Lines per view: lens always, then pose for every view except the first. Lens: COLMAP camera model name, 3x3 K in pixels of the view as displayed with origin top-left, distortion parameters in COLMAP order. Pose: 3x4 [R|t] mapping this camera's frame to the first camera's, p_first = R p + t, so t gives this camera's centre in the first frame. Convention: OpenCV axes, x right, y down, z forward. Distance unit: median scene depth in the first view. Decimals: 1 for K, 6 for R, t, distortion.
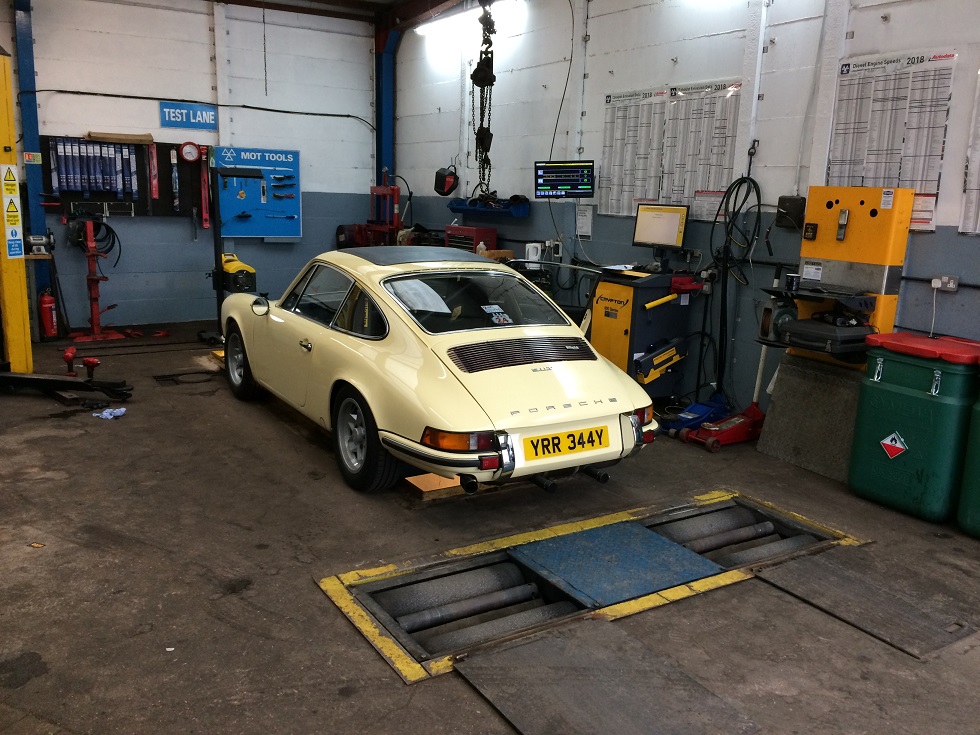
lens RADIAL K [[861.9, 0, 490.0], [0, 861.9, 367.5], [0, 0, 1]] dist [0.066432, -0.095903]
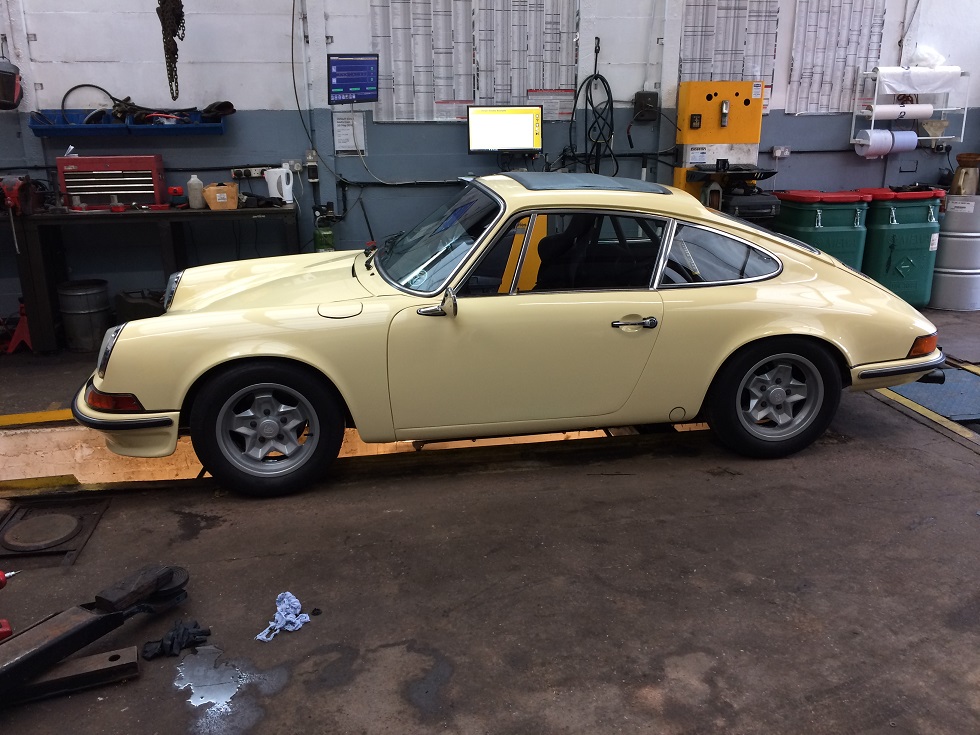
lens RADIAL K [[861.9, 0, 490.0], [0, 861.9, 367.5], [0, 0, 1]] dist [0.066432, -0.095903]
pose [[0.366259, -0.302581, 0.879943, -0.896965], [0.206623, 0.948491, 0.240150, -0.186614], [-0.907283, 0.093859, 0.409913, 0.831147]]
